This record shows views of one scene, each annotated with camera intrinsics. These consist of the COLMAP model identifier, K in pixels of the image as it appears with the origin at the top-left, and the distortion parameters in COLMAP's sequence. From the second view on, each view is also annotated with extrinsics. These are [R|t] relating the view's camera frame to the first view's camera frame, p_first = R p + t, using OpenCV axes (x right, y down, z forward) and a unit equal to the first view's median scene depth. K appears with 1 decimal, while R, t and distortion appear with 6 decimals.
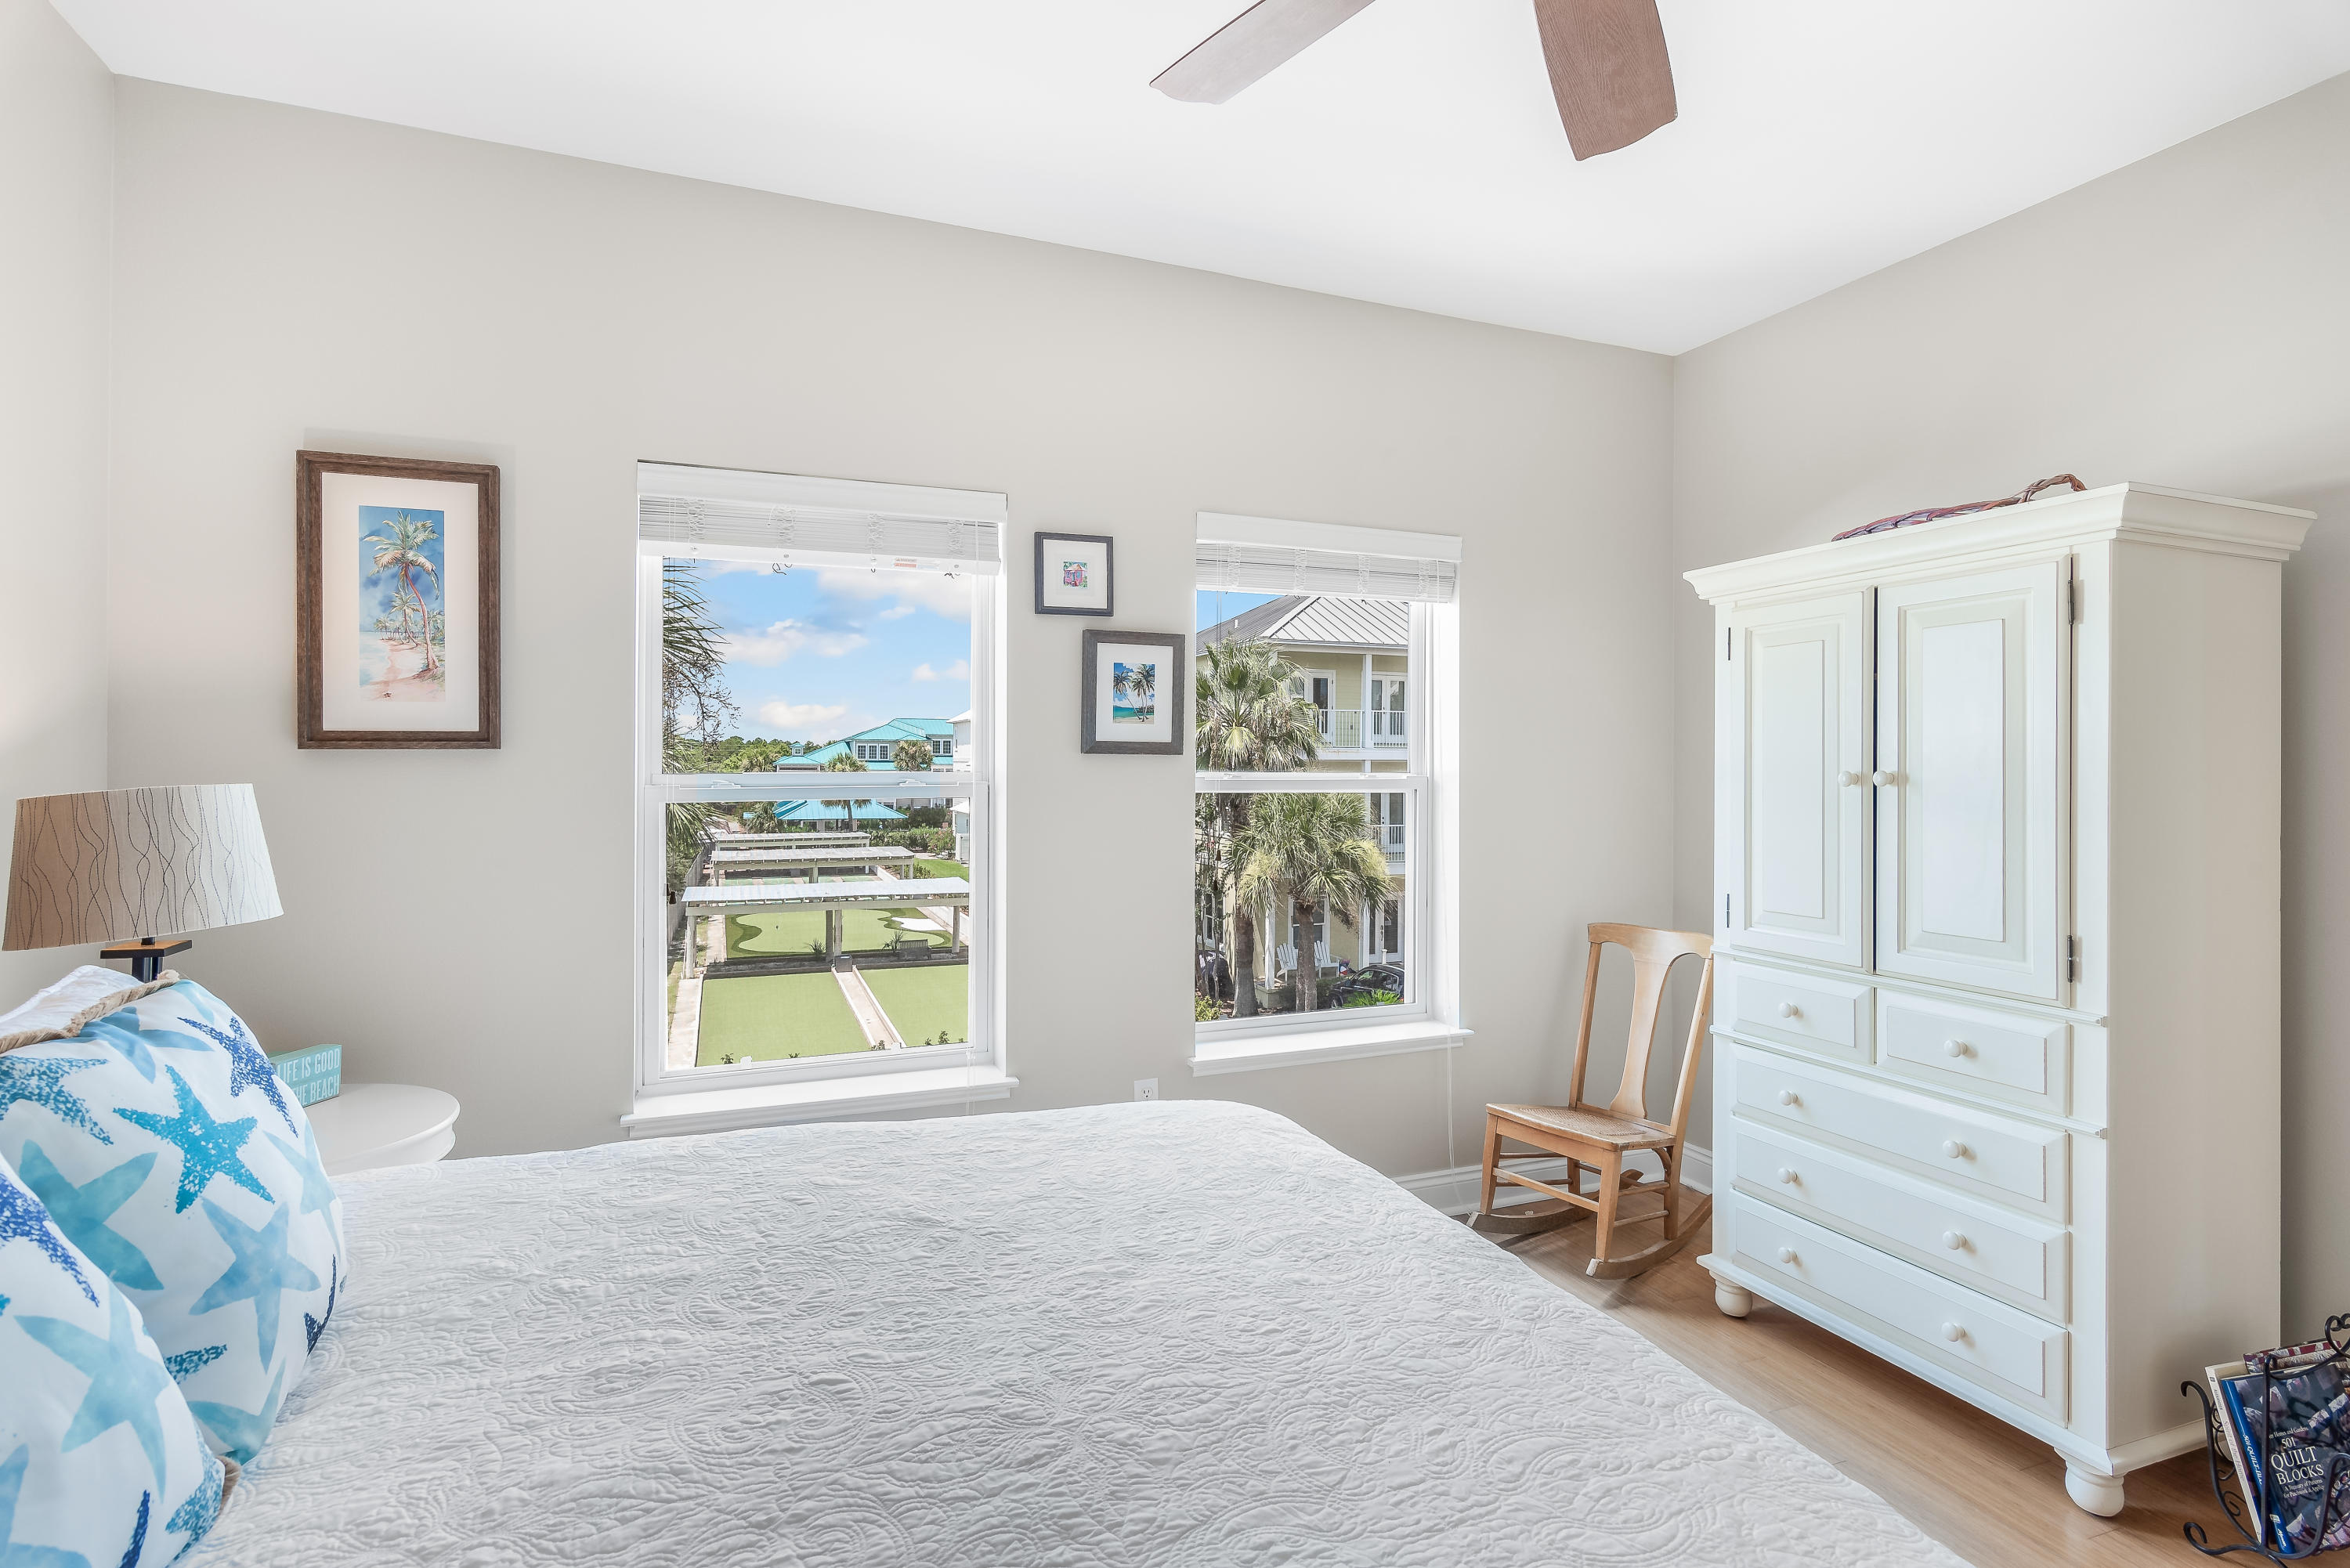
lens RADIAL K [[1157.5, 0, 1175.0], [0, 1157.5, 784.0], [0, 0, 1]] dist [-0.000005, -0.000230]
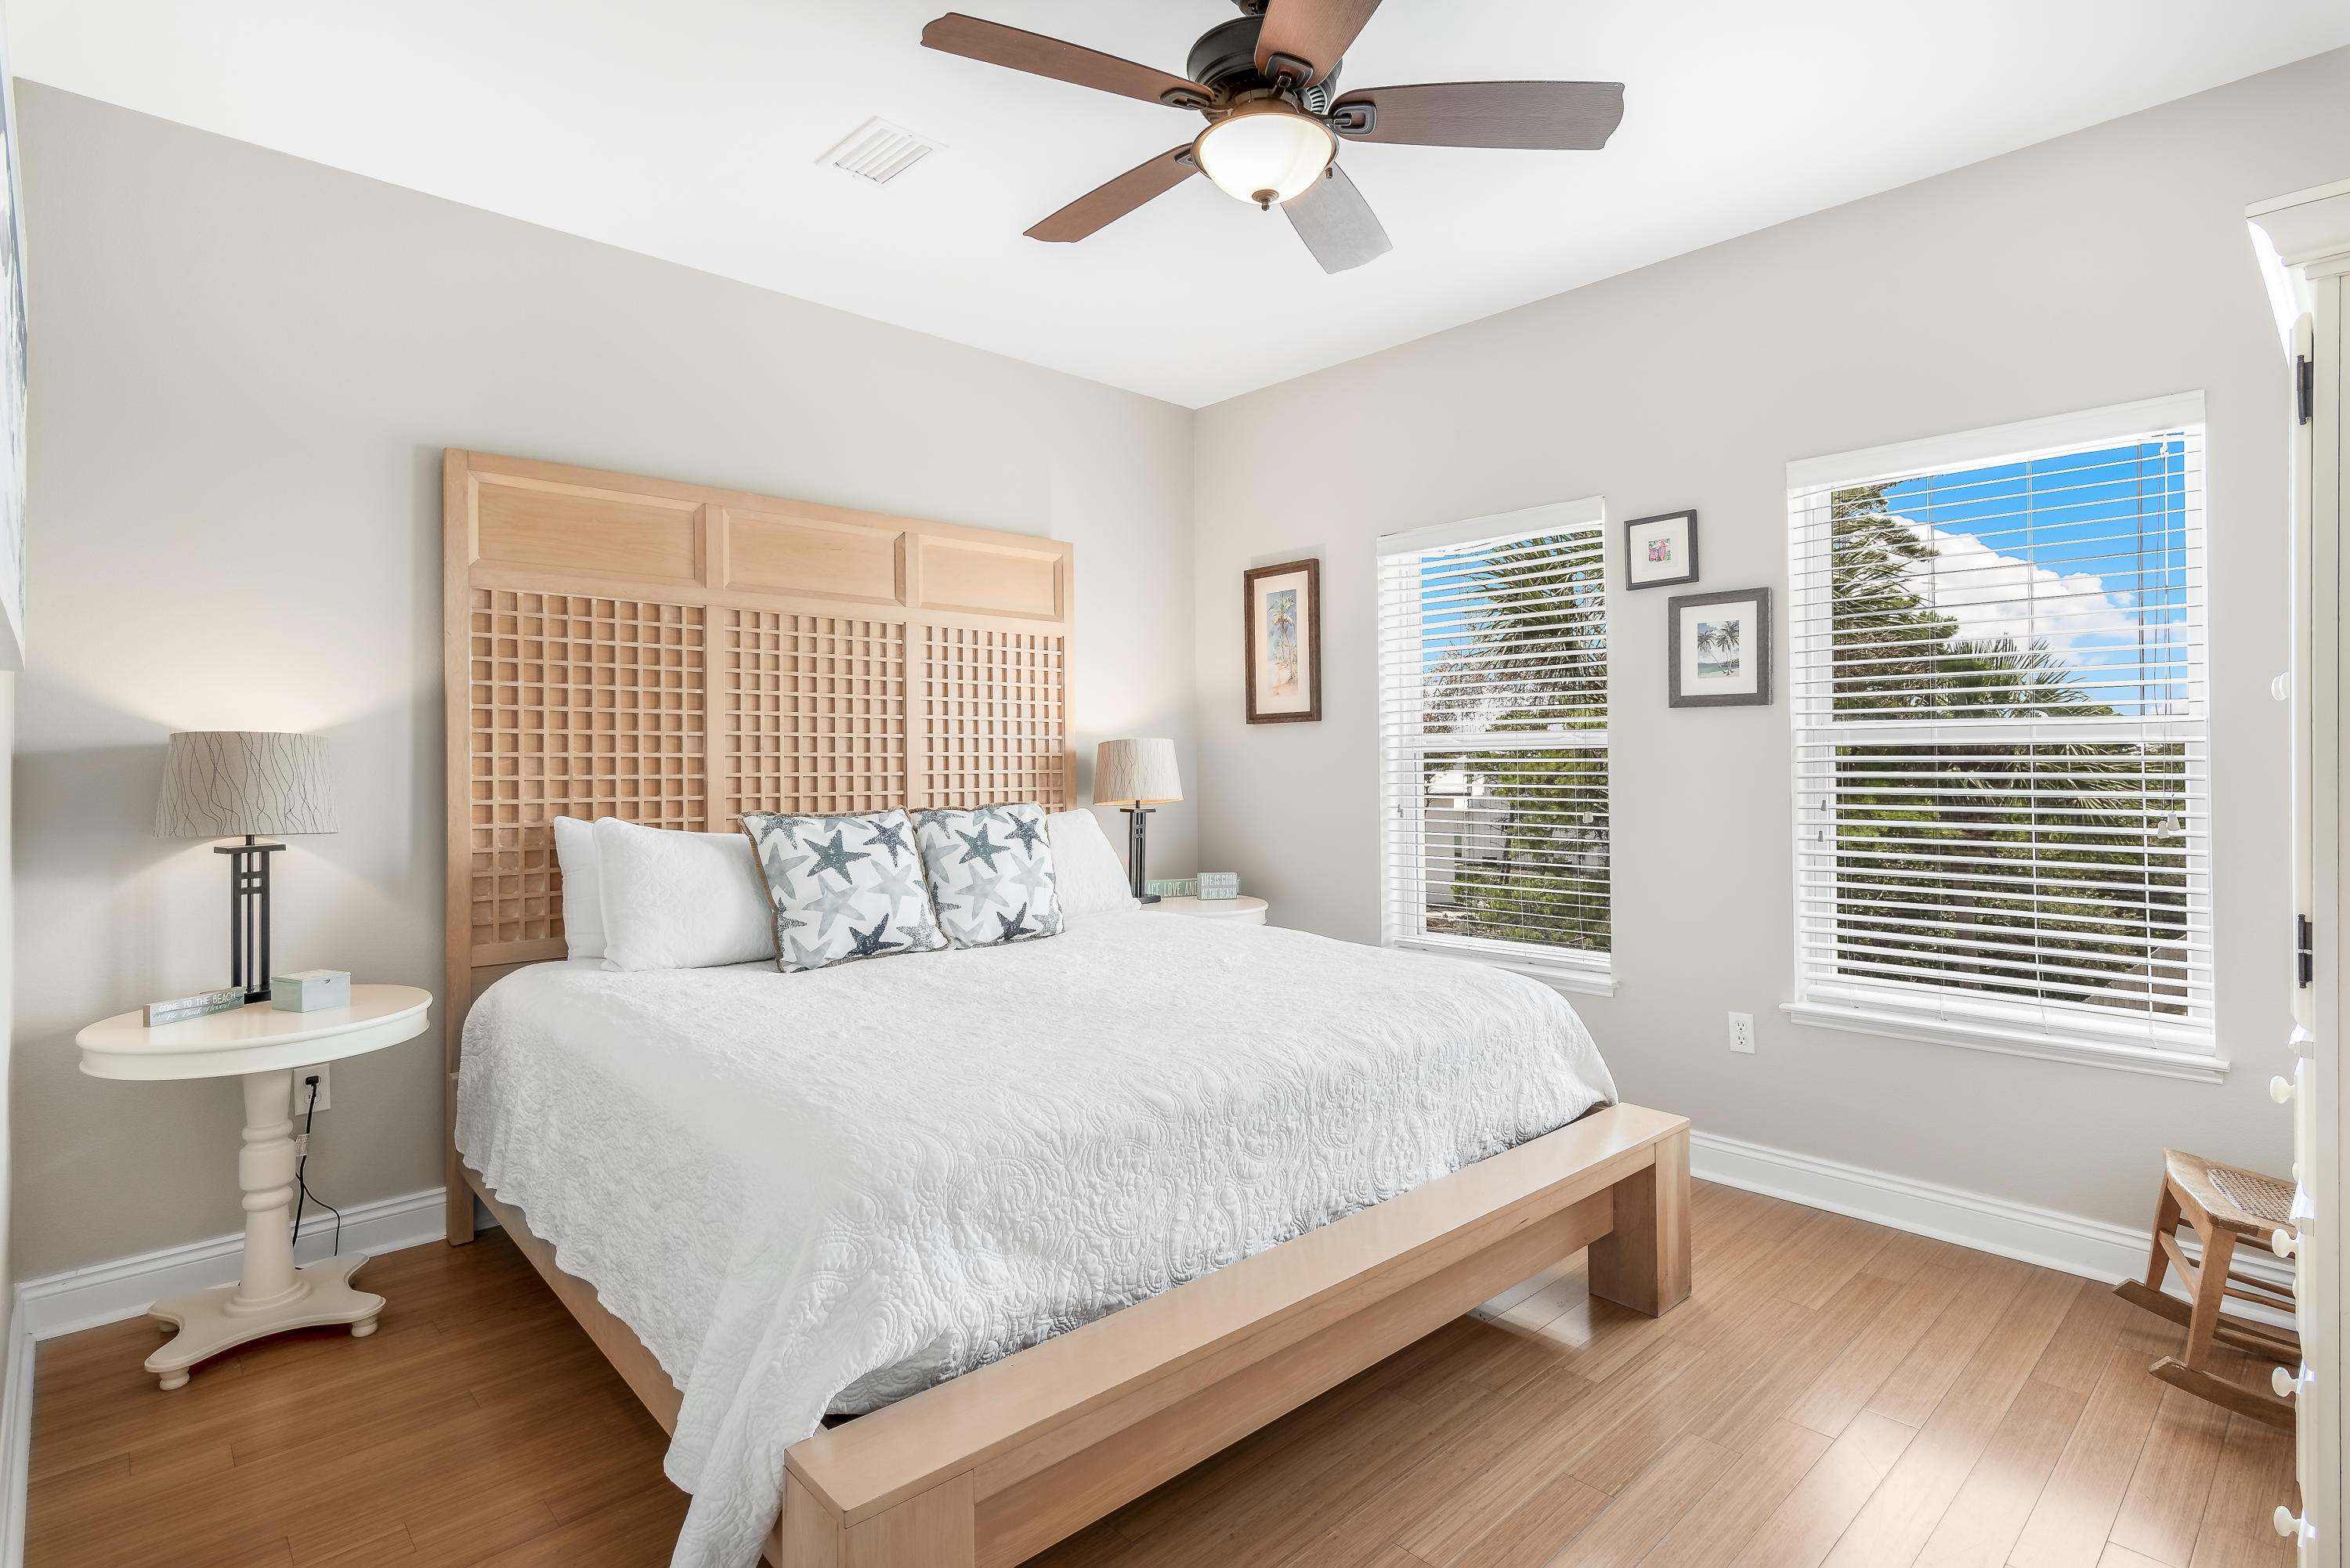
lens RADIAL K [[1157.5, 0, 1175.0], [0, 1157.5, 784.0], [0, 0, 1]] dist [-0.000005, -0.000230]
pose [[0.364226, 0.012166, -0.931231, 0.795832], [-0.010445, 0.999905, 0.008978, 0.042635], [0.931252, 0.006456, 0.364318, 0.140846]]
